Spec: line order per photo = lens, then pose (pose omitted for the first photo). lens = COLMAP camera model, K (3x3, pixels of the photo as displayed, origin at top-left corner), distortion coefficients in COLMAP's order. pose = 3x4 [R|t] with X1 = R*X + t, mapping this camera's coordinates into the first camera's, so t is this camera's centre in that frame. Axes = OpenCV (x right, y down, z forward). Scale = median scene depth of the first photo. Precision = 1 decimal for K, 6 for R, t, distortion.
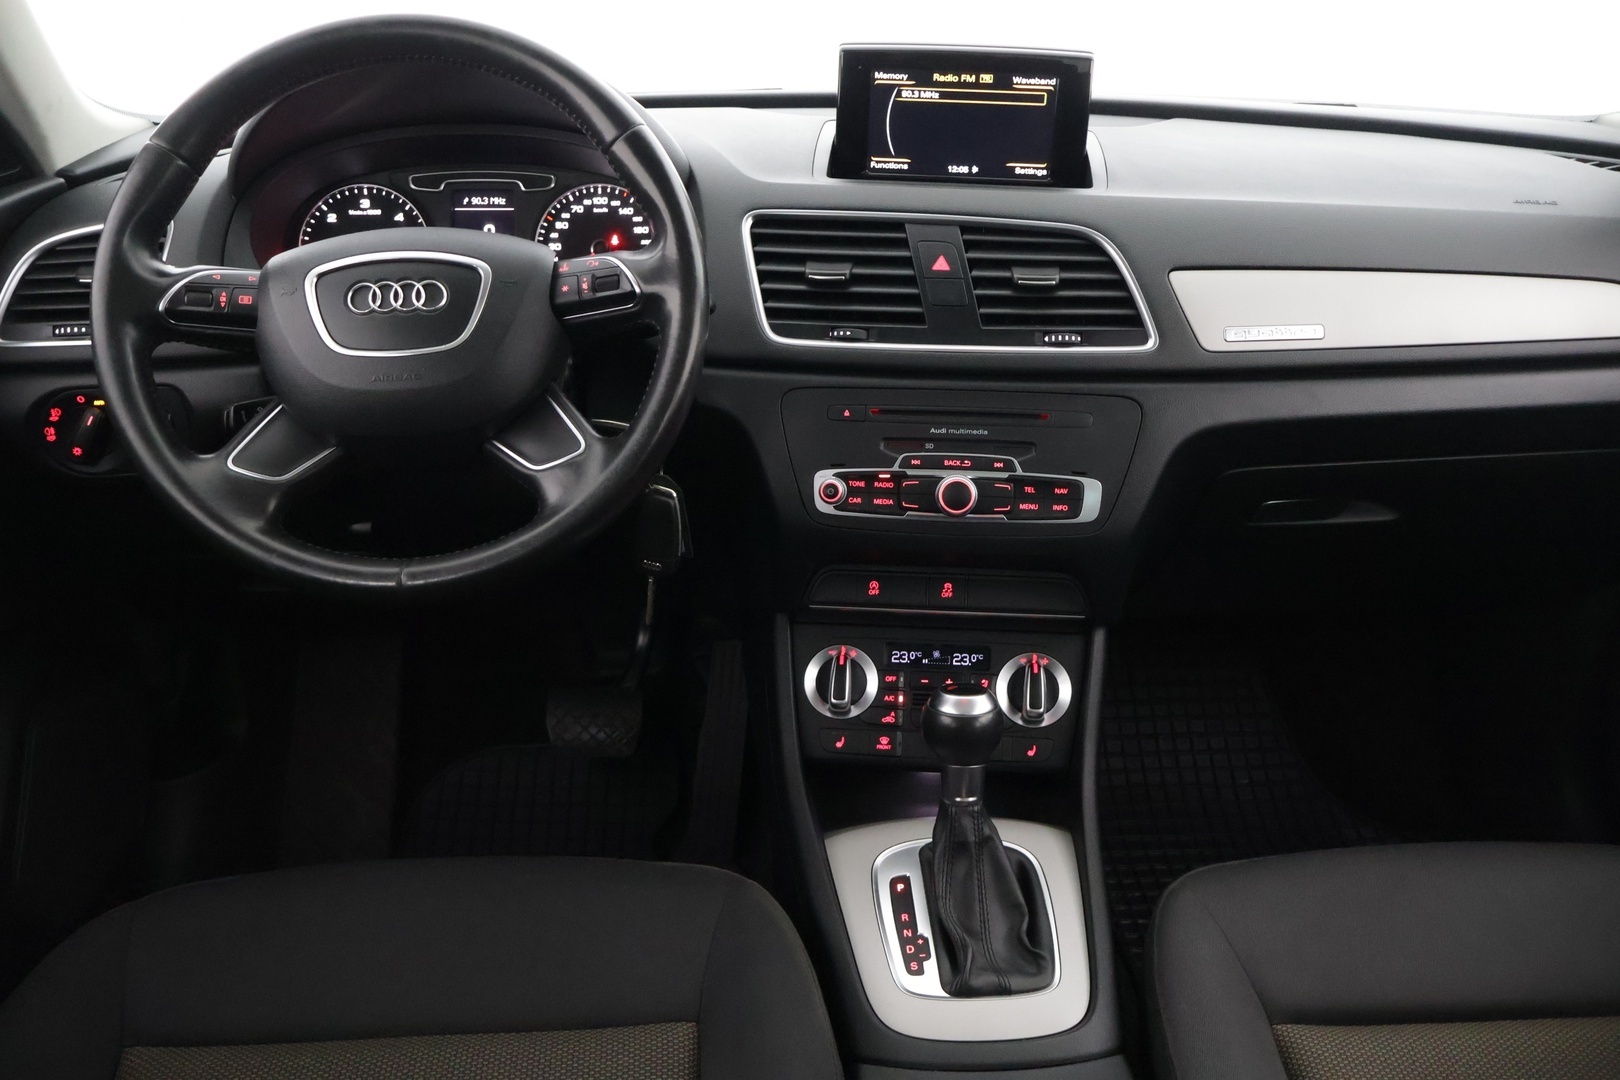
lens RADIAL K [[1349.4, 0, 808.4], [0, 1349.4, 542.4], [0, 0, 1]] dist [-0.002341, 0.011081]
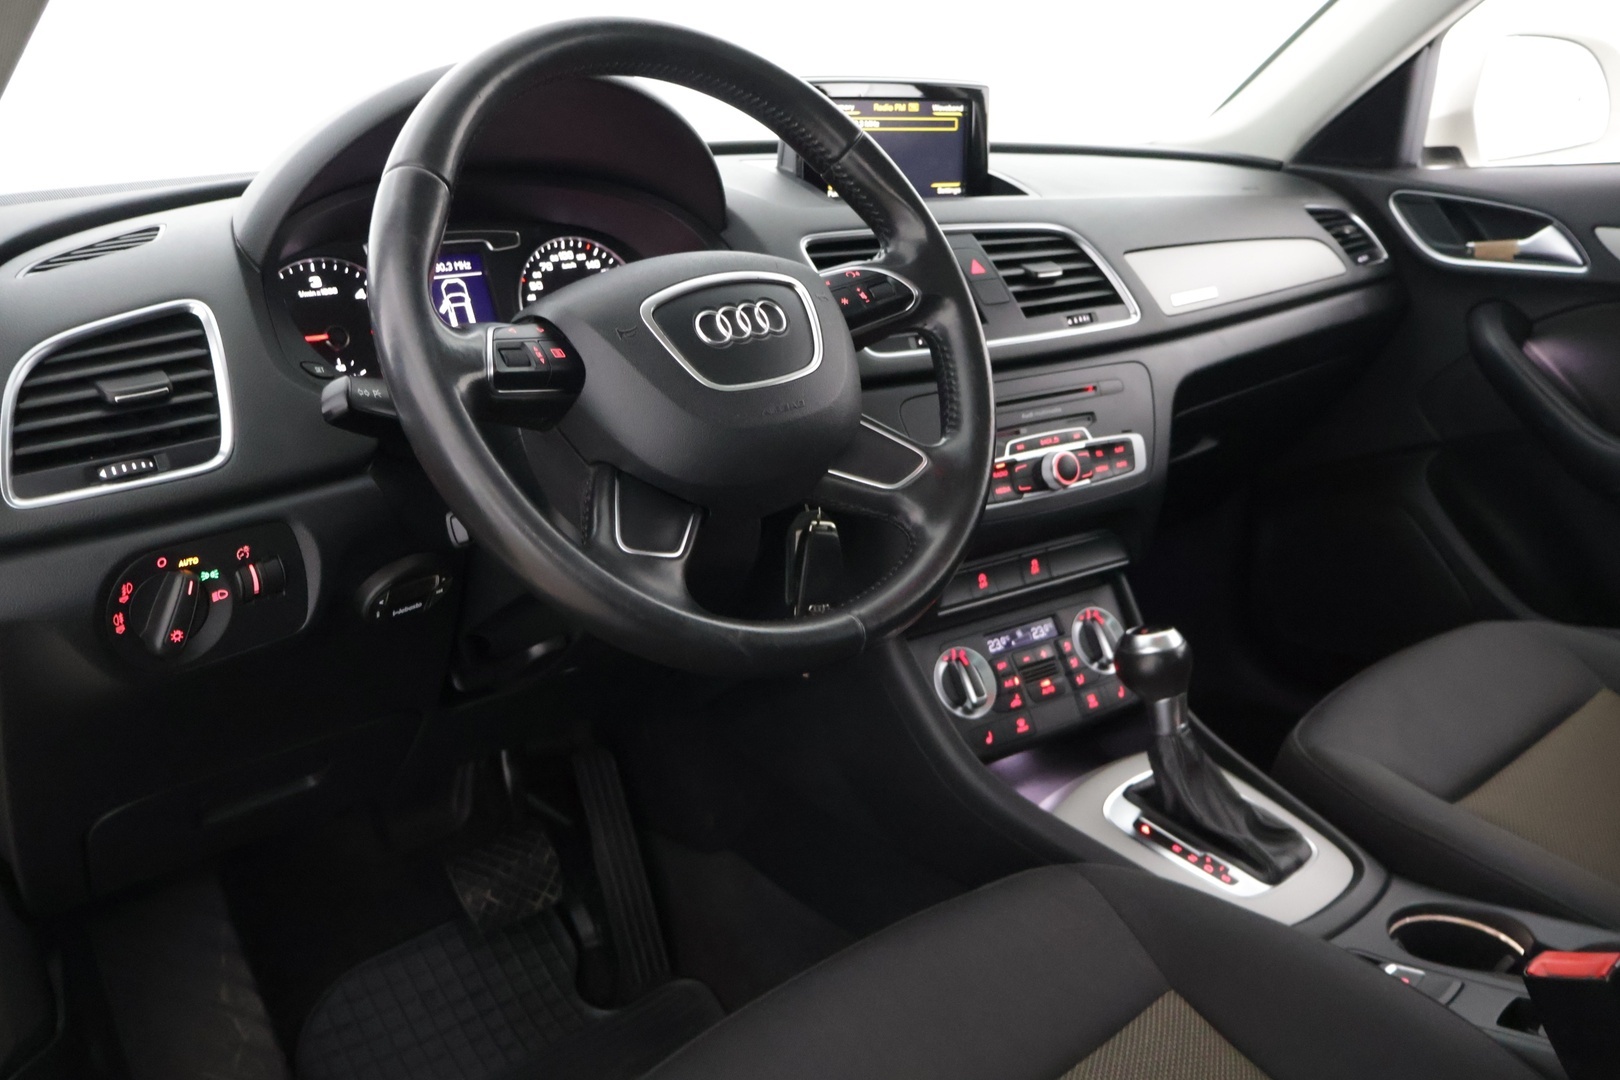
lens RADIAL K [[1349.4, 0, 810.0], [0, 1349.4, 544.0], [0, 0, 1]] dist [-0.002341, 0.011081]
pose [[0.779184, -0.209168, 0.590864, -0.667608], [0.264368, 0.964395, -0.007228, -0.021319], [-0.568315, 0.161837, 0.806739, 0.240420]]
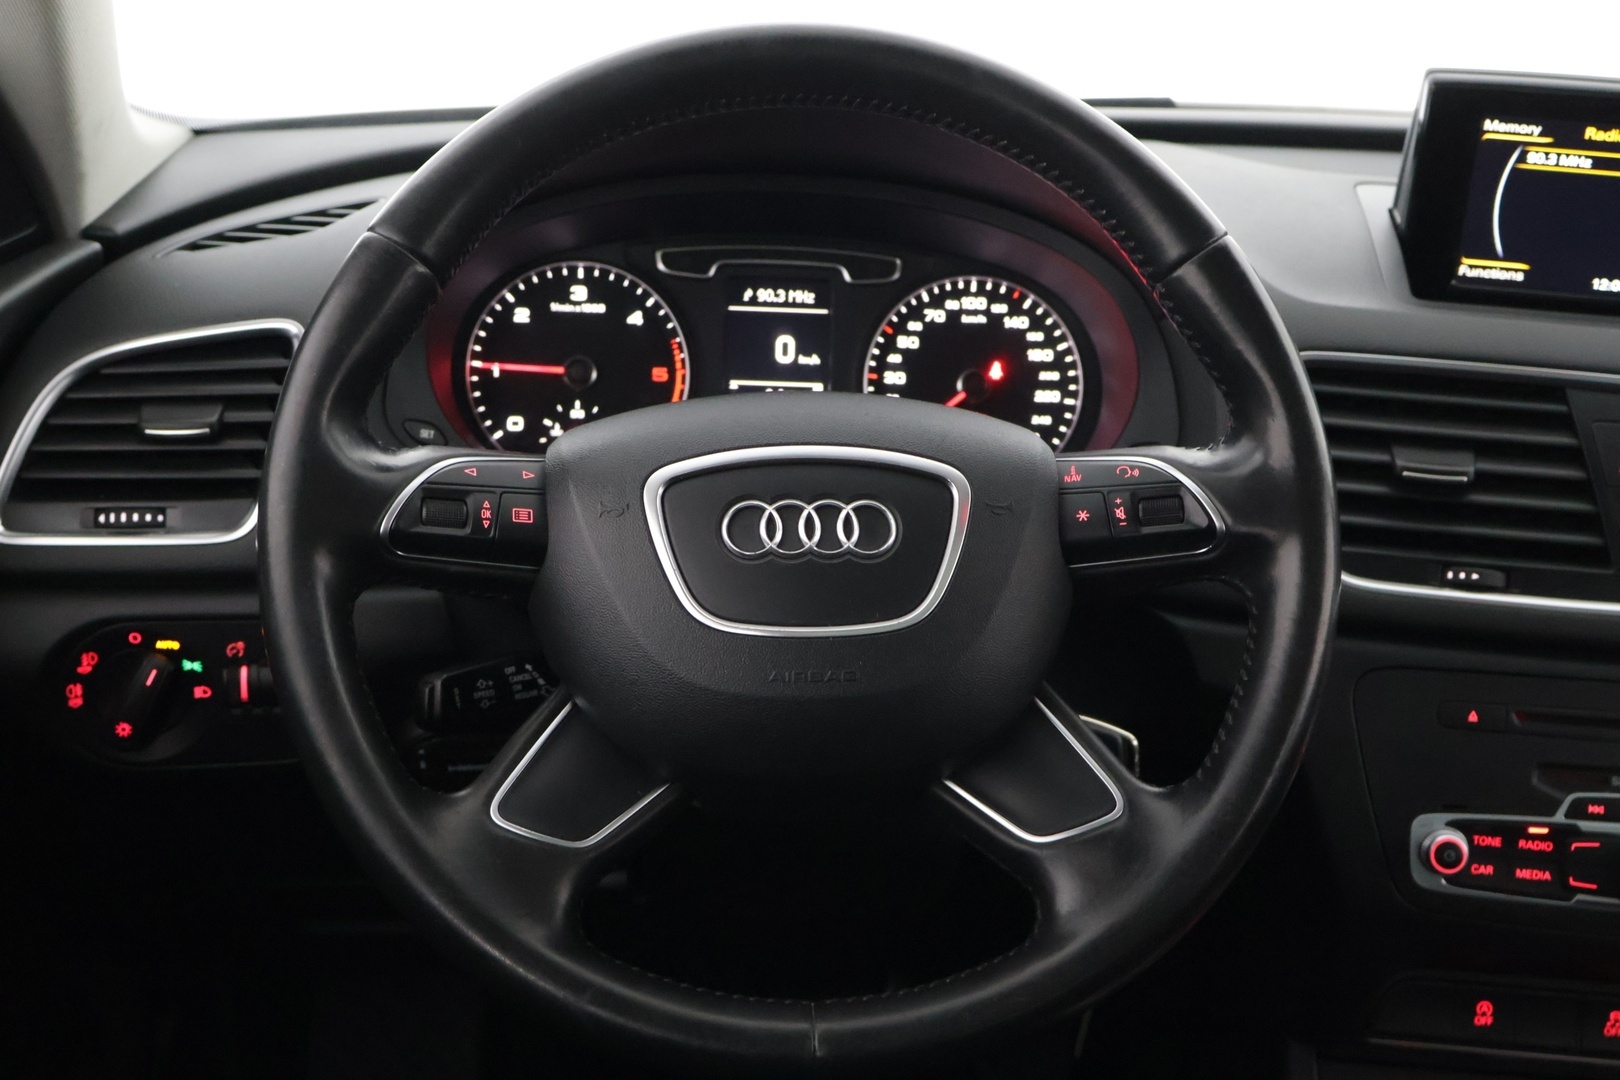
lens RADIAL K [[2078.1, 0, 815.7], [0, 2078.1, 541.2], [0, 0, 1]] dist [-0.003854, 0.000000]
pose [[0.999129, 0.040897, 0.008255, -0.252884], [-0.040285, 0.997125, -0.064176, -0.099170], [-0.010856, 0.063788, 0.997904, 0.114519]]
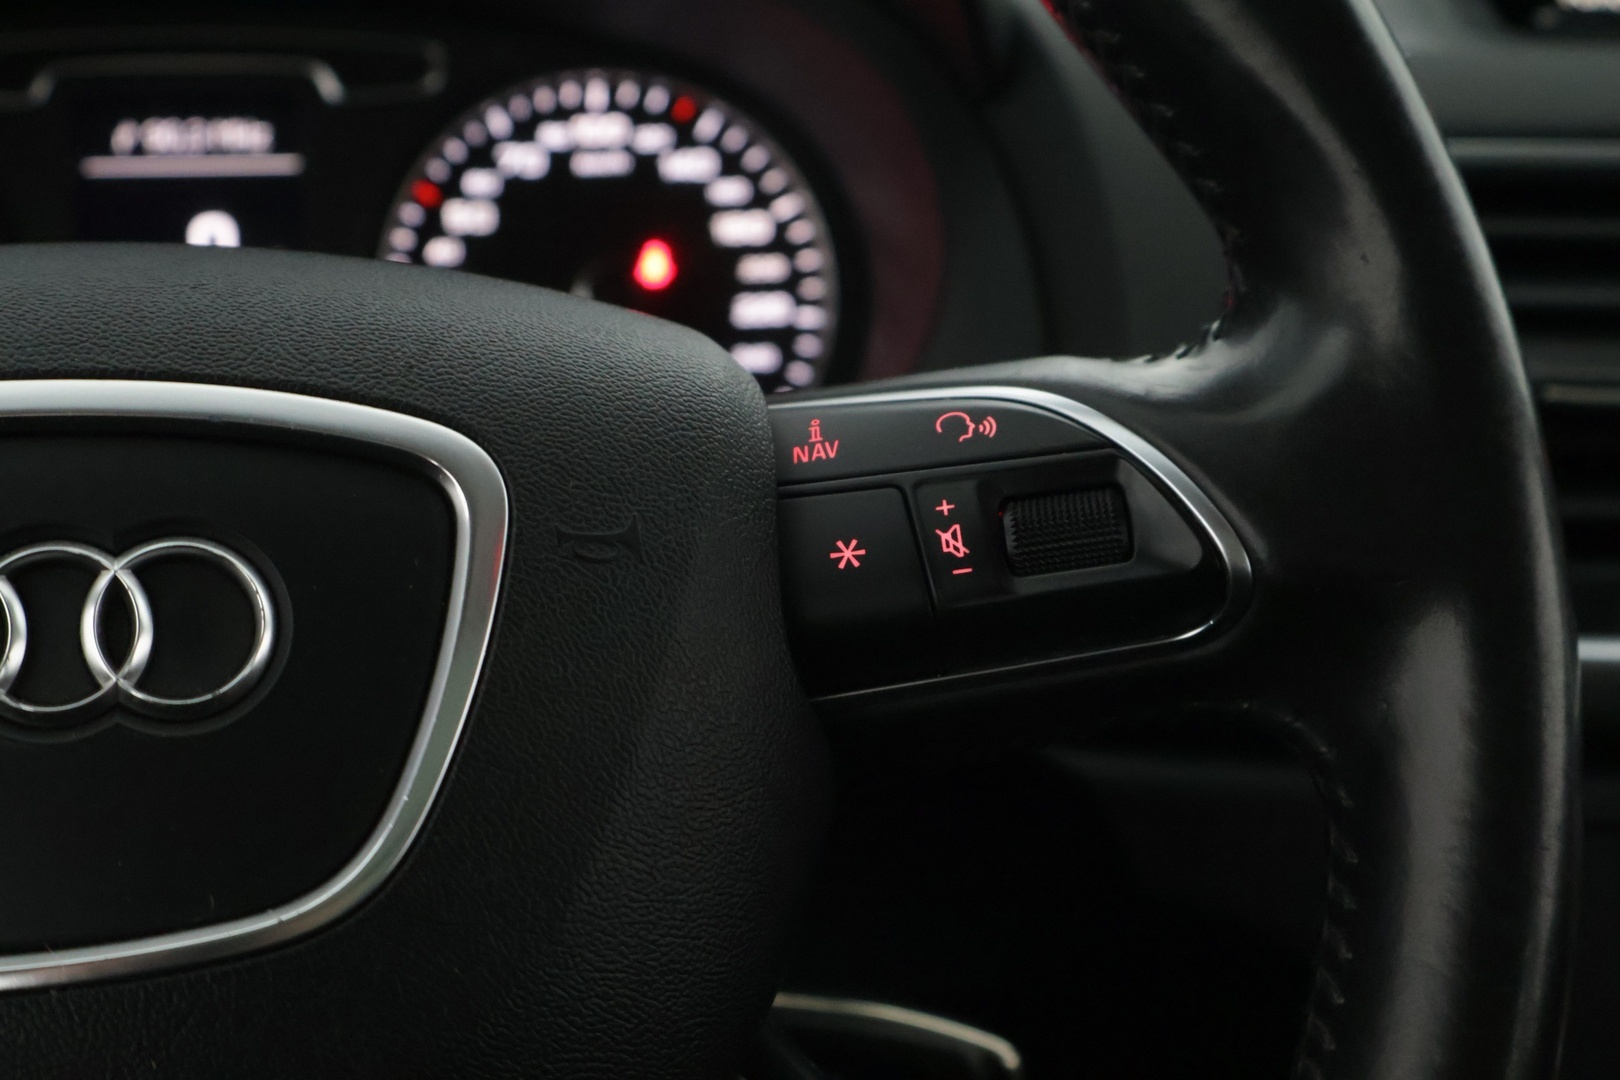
lens RADIAL K [[2411.5, 0, 768.9], [0, 2411.5, 551.5], [0, 0, 1]] dist [0.023648, 0.000000]
pose [[0.994852, -0.033028, 0.095809, -0.190562], [0.041075, 0.995679, -0.083280, -0.132864], [-0.092644, 0.086786, 0.991910, 0.549035]]
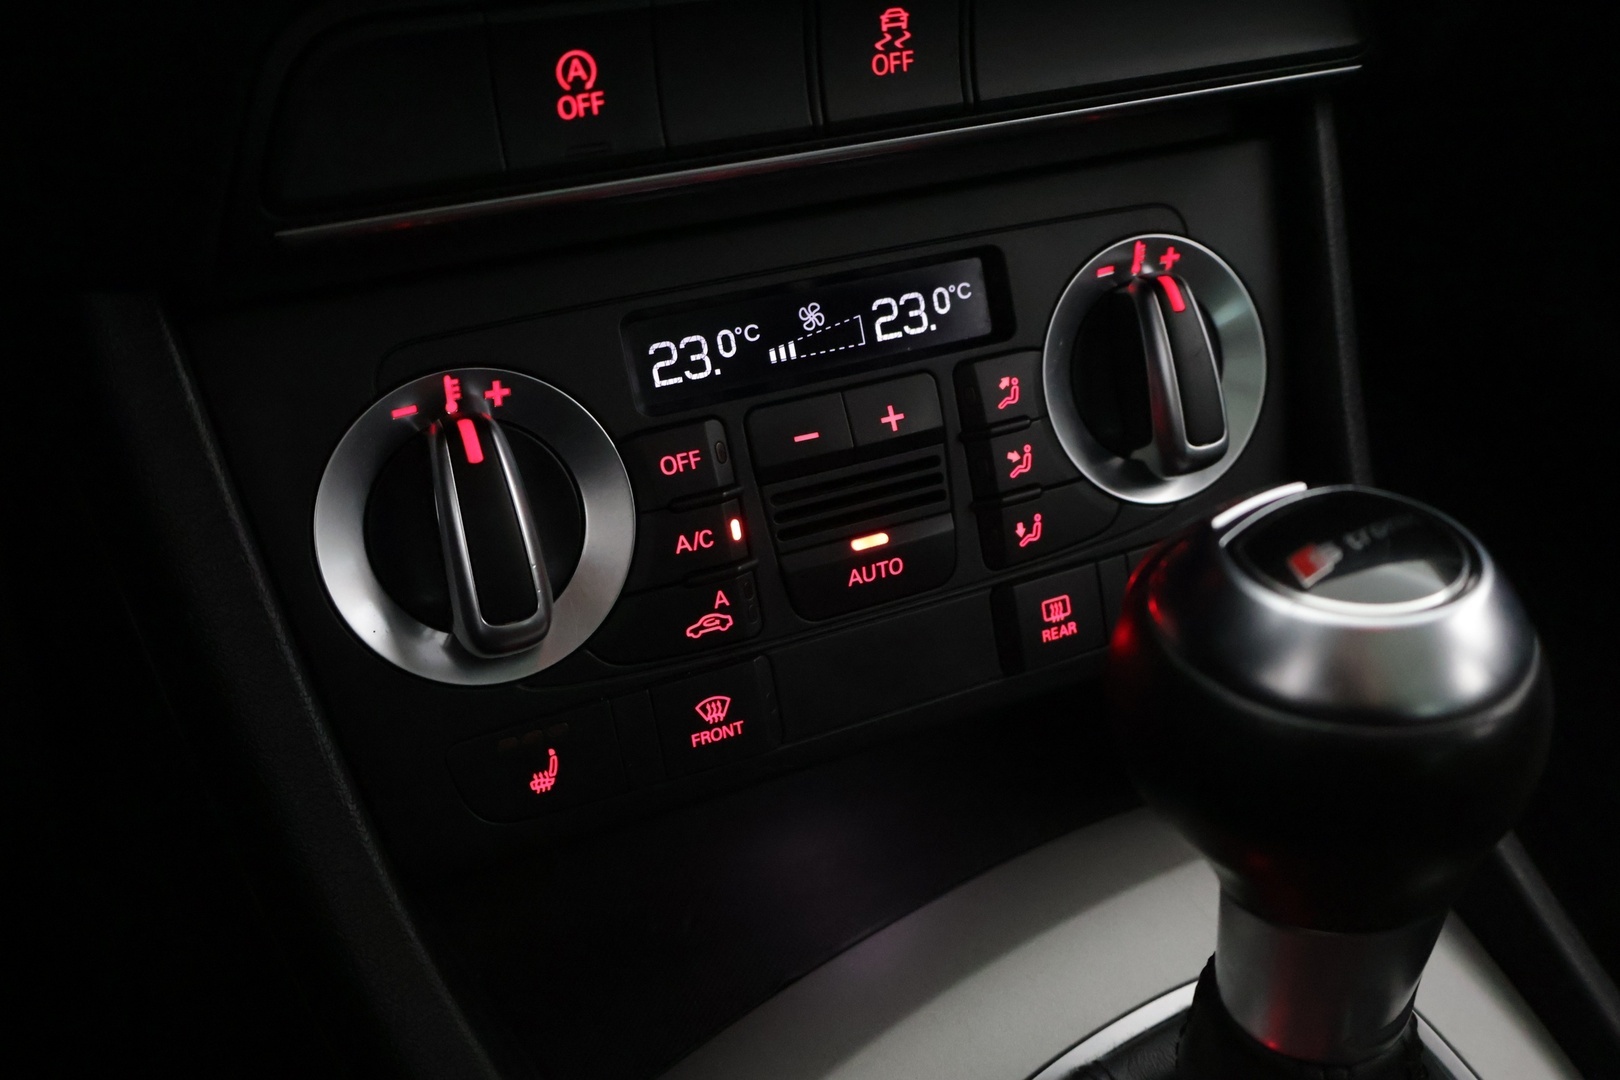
lens RADIAL K [[1527.0, 0, 802.7], [0, 1527.0, 545.6], [0, 0, 1]] dist [-0.009151, 0.000000]
pose [[0.868399, -0.284198, 0.406343, -0.036592], [0.131335, 0.922019, 0.364187, 0.018569], [-0.478157, -0.262893, 0.838006, 0.780622]]
